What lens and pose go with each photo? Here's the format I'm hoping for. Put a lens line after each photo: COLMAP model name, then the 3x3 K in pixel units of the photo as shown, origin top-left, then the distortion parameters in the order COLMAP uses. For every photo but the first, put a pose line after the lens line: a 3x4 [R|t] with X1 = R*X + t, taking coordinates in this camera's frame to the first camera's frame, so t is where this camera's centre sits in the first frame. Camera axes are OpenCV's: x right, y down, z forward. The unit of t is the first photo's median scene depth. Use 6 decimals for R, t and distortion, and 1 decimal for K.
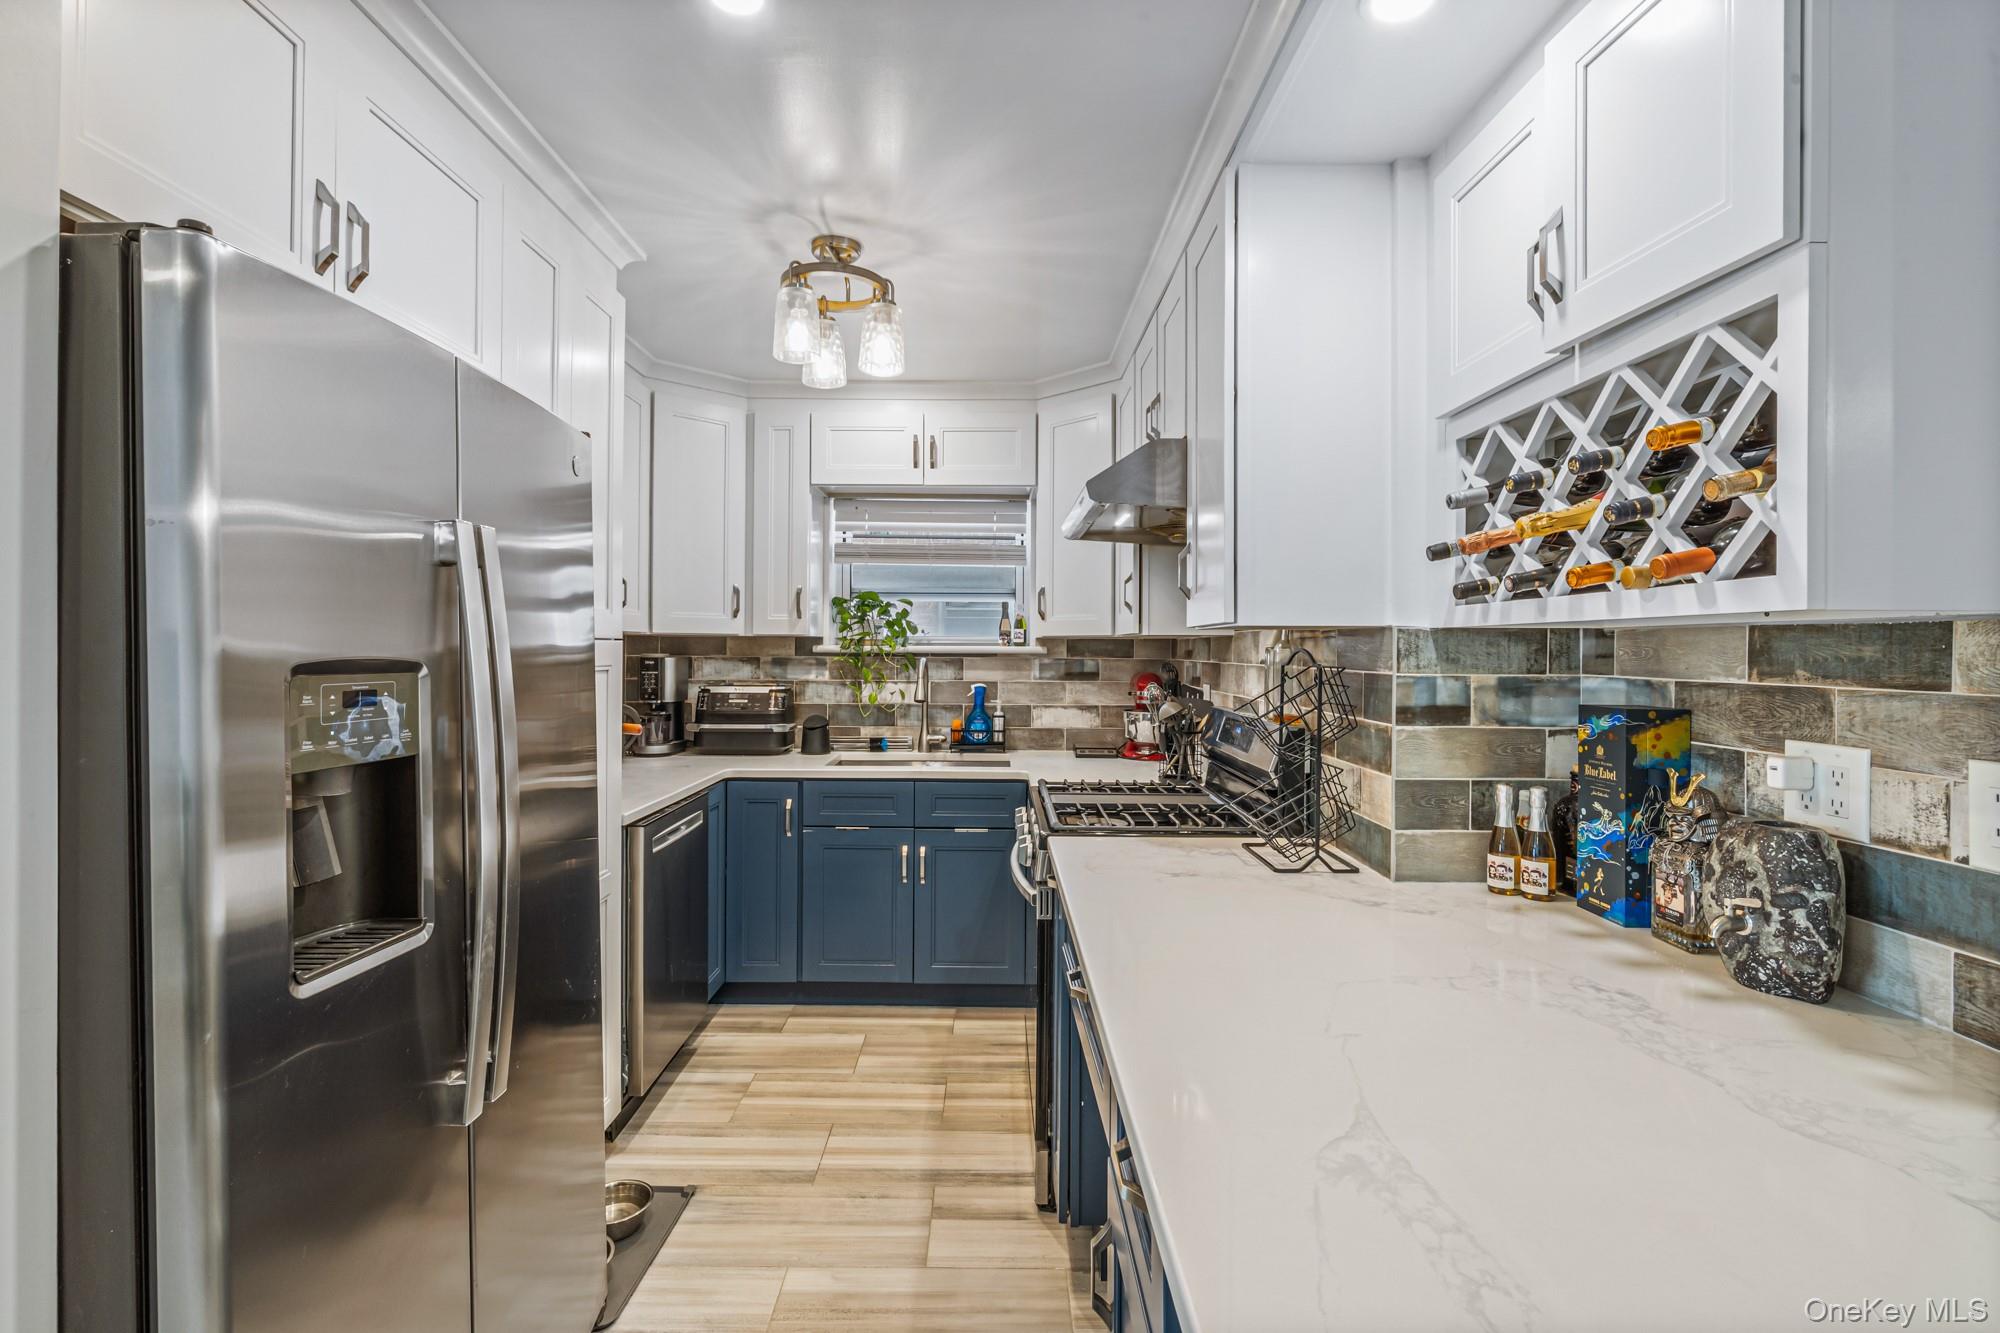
lens RADIAL K [[917.6, 0, 984.9], [0, 917.6, 650.0], [0, 0, 1]] dist [-0.003147, 0.000758]
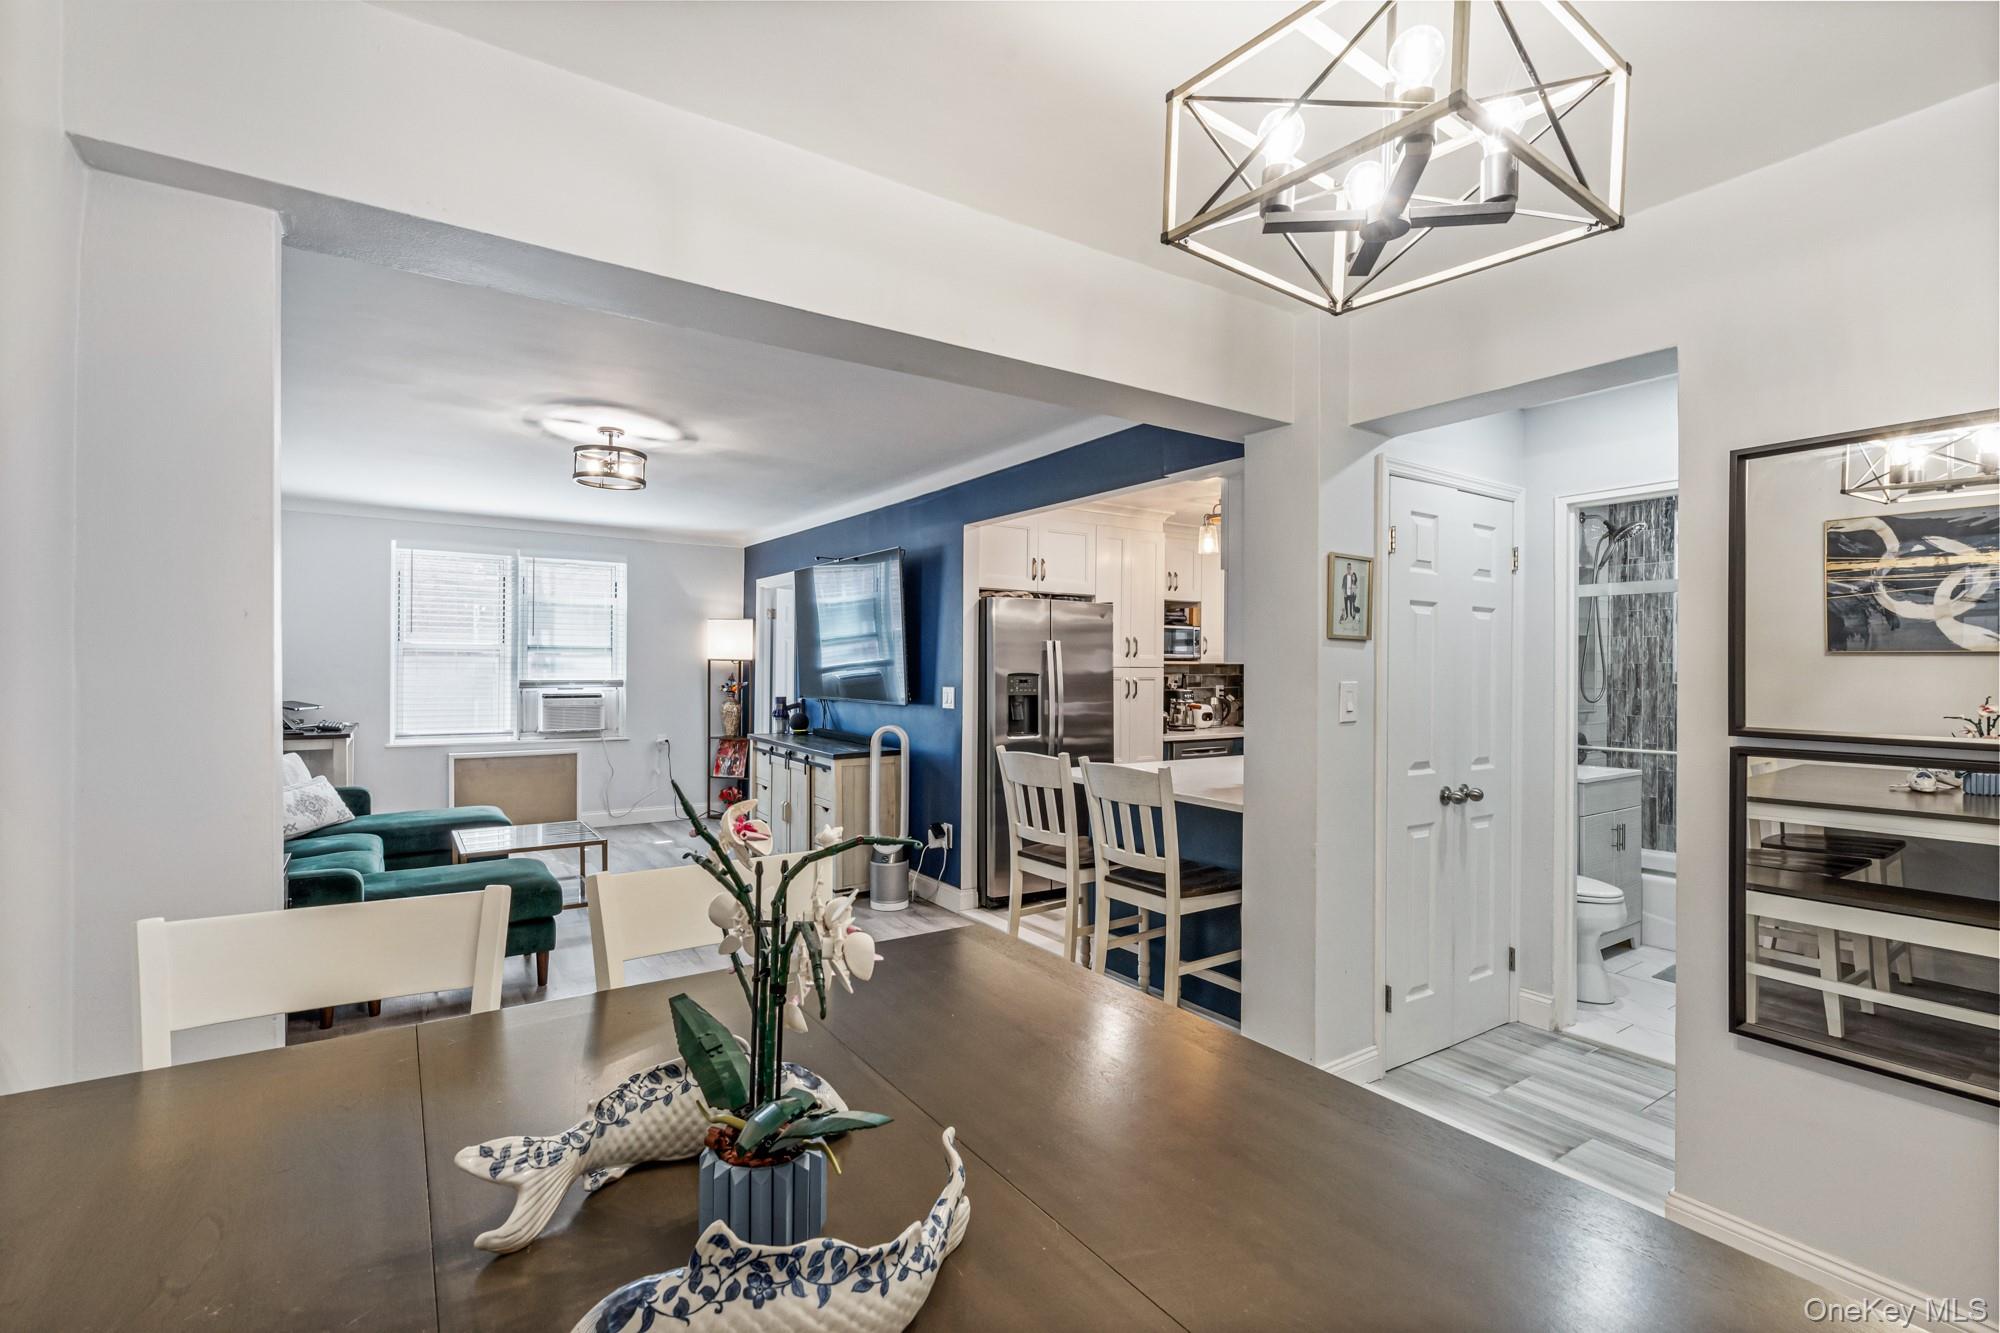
lens RADIAL K [[917.6, 0, 979.8], [0, 917.6, 665.1], [0, 0, 1]] dist [-0.003147, 0.000758]
pose [[0.552003, 0.001606, -0.833840, 0.916834], [-0.009218, 0.999949, -0.004177, 0.000086], [0.833791, 0.009992, 0.551990, -0.525146]]
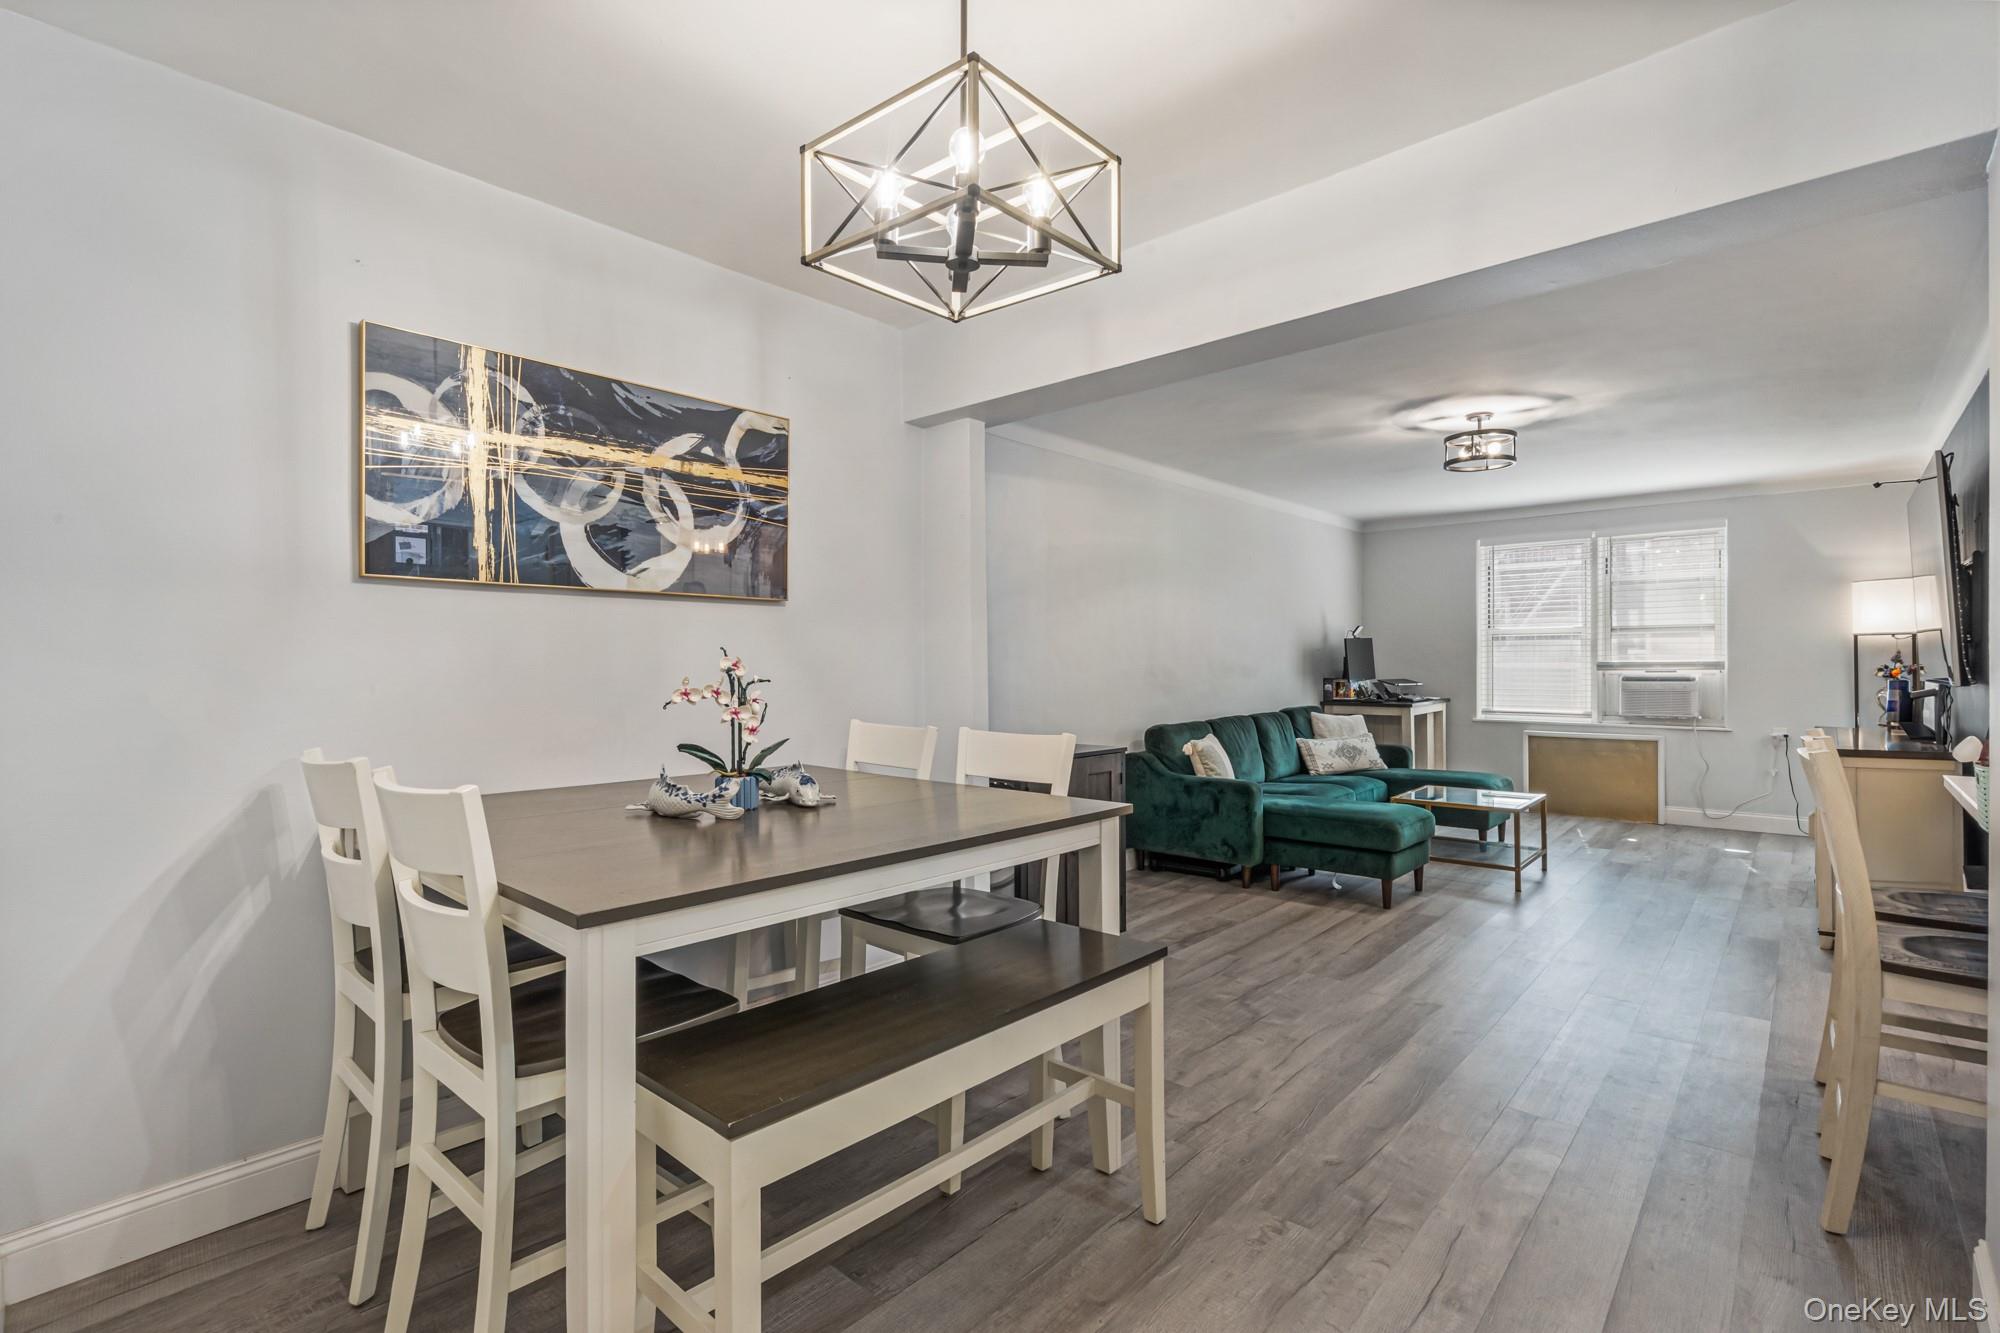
lens RADIAL K [[917.6, 0, 994.9], [0, 917.6, 669.8], [0, 0, 1]] dist [-0.003147, 0.000758]
pose [[-0.668598, 0.006855, -0.743592, 1.037227], [-0.000150, 0.999956, 0.009353, 0.031415], [0.743624, 0.006365, -0.668568, 0.075917]]
